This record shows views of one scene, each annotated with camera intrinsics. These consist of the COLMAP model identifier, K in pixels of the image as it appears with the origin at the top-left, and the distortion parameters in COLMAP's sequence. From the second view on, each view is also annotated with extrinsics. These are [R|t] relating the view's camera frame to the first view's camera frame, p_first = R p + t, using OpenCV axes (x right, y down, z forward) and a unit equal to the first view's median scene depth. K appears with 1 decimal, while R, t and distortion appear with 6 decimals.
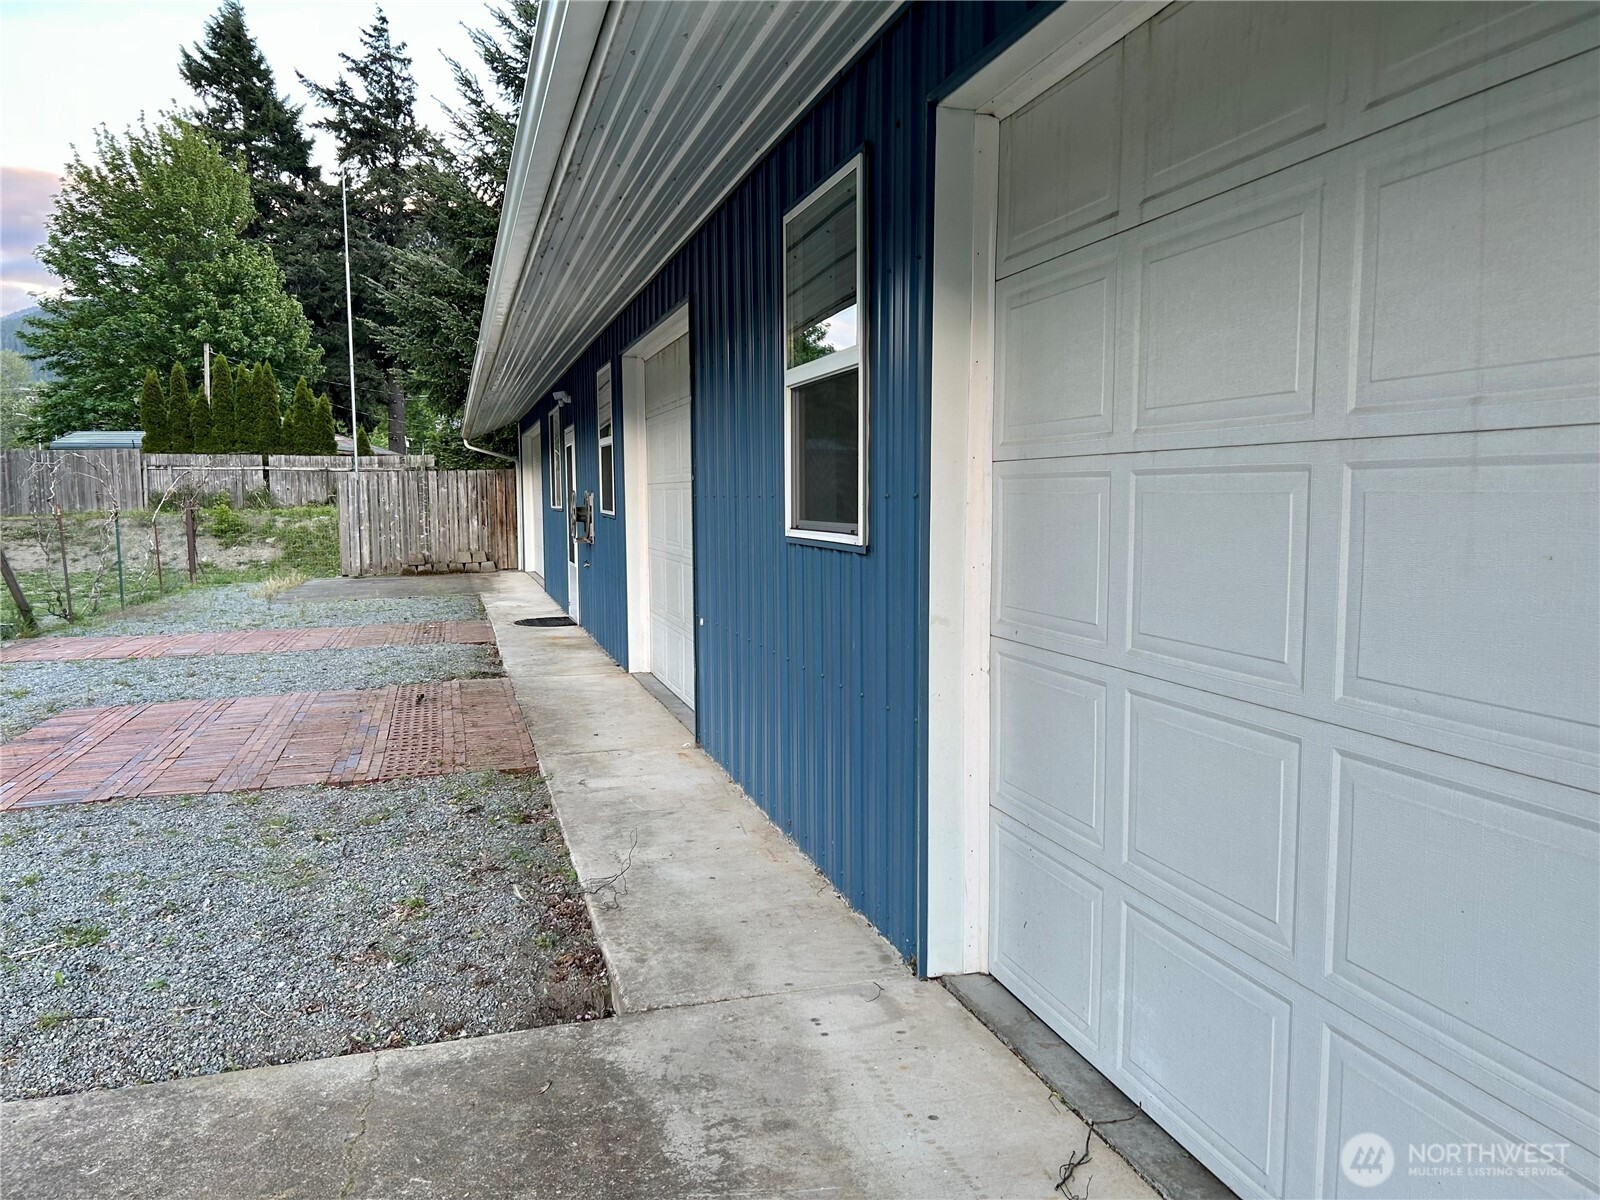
lens RADIAL K [[1222.8, 0, 800.0], [0, 1222.8, 600.0], [0, 0, 1]] dist [0.010943, -0.003402]
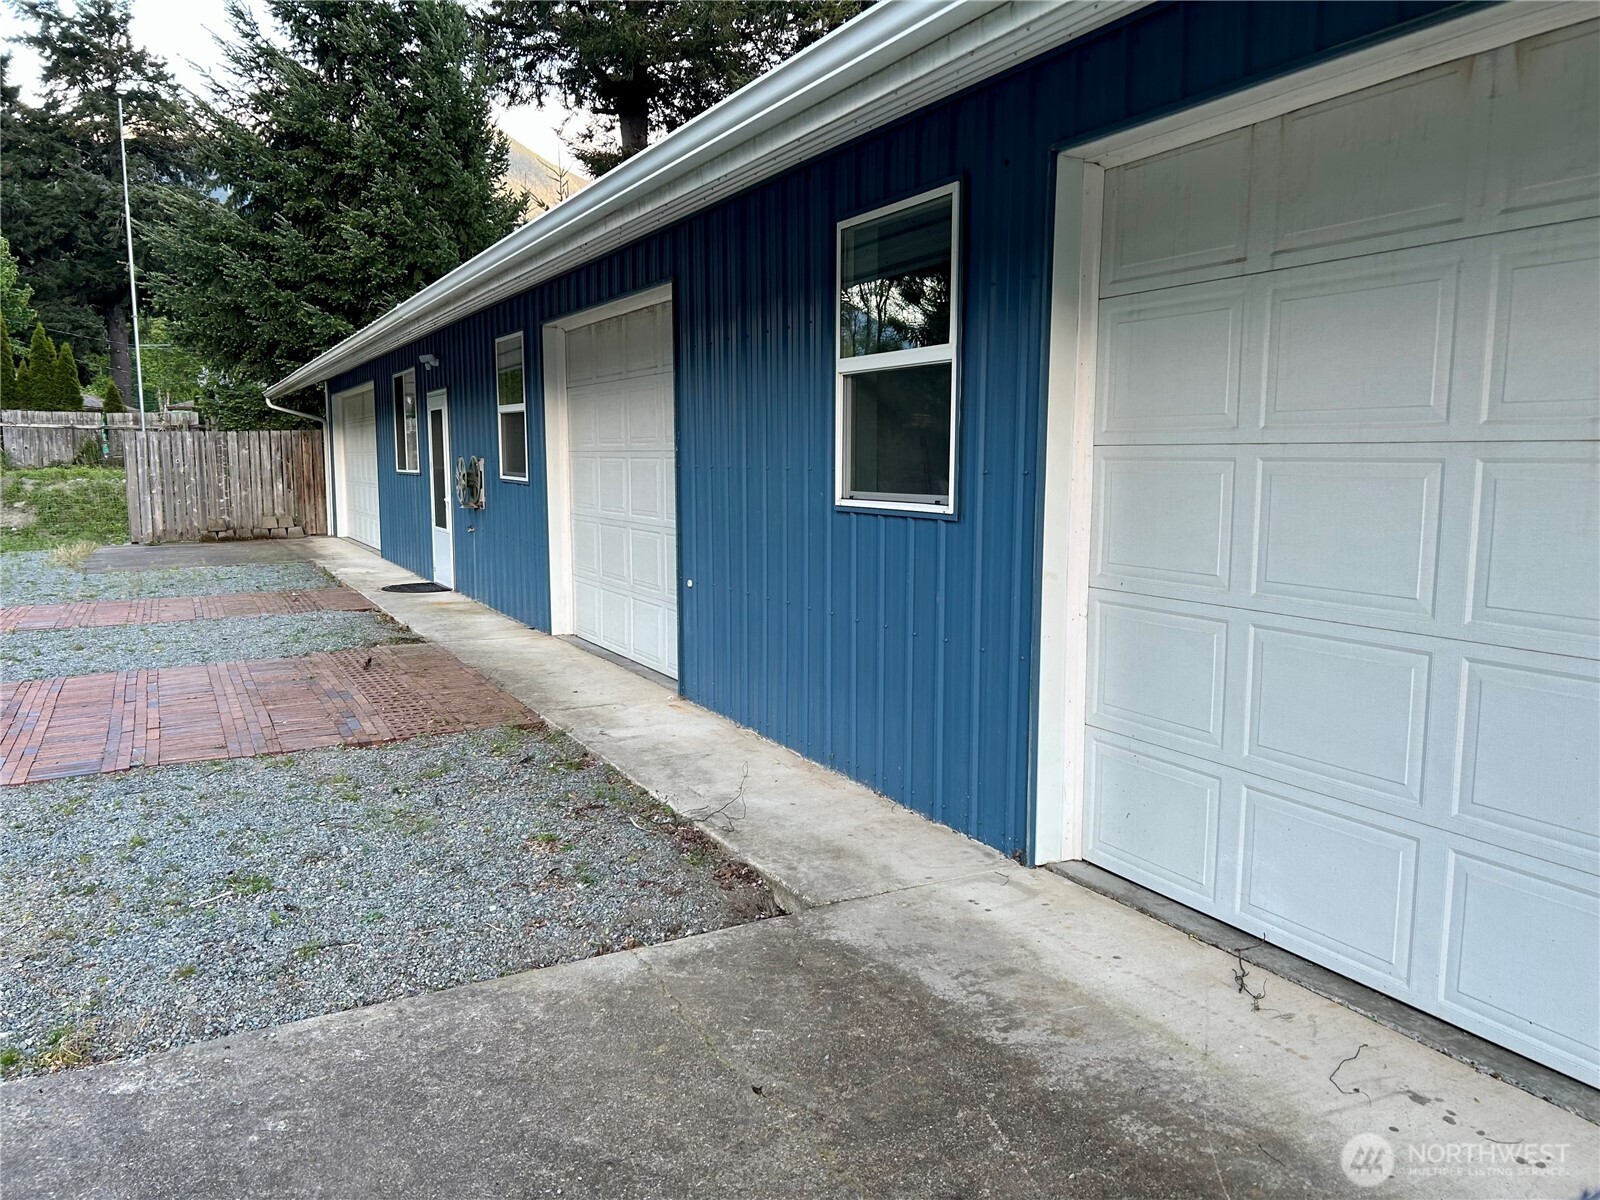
lens RADIAL K [[1227.6, 0, 800.0], [0, 1227.6, 600.0], [0, 0, 1]] dist [0.044831, -0.059668]
pose [[0.979091, -0.018142, 0.202613, -0.287865], [0.011963, 0.999427, 0.031678, -0.000475], [-0.203071, -0.028592, 0.978746, -0.120463]]
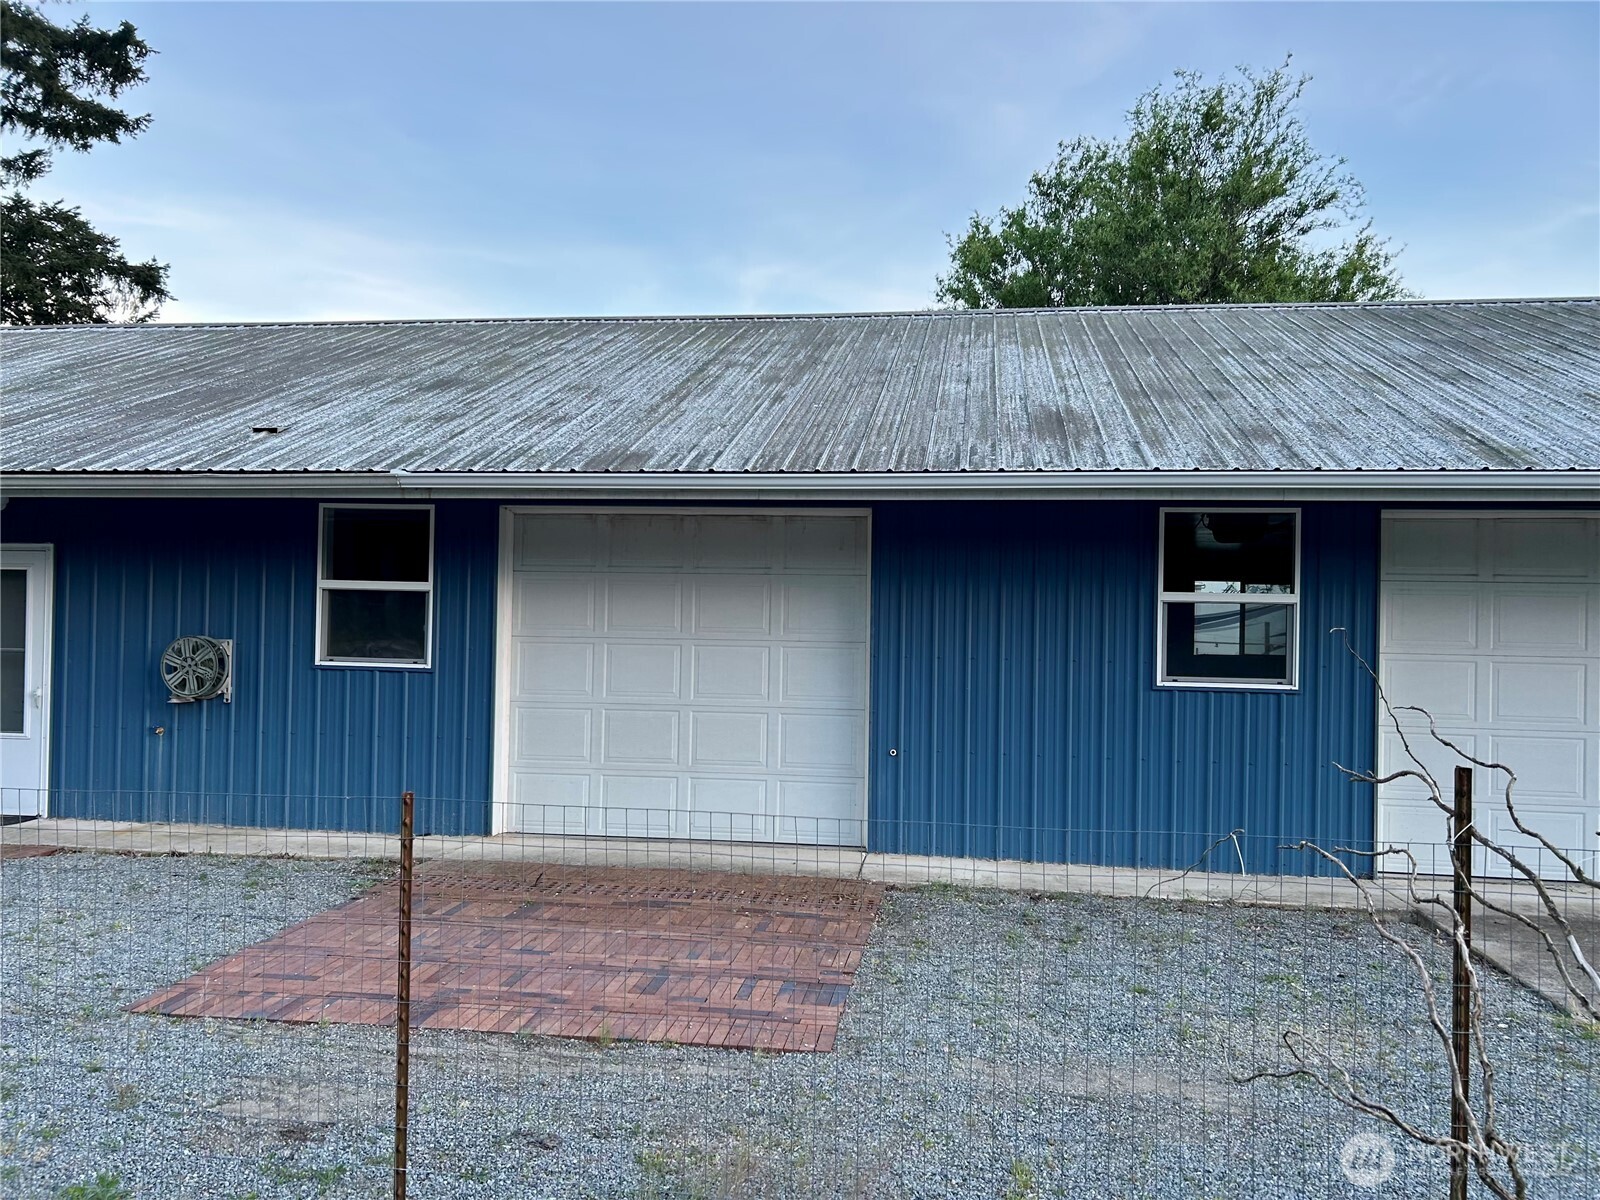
lens RADIAL K [[1227.6, 0, 800.0], [0, 1227.6, 600.0], [0, 0, 1]] dist [0.044831, -0.059668]
pose [[0.425447, 0.016598, 0.904831, -1.907591], [0.059146, 0.997184, -0.046103, -0.129547], [-0.903049, 0.073131, 0.423267, 0.735976]]
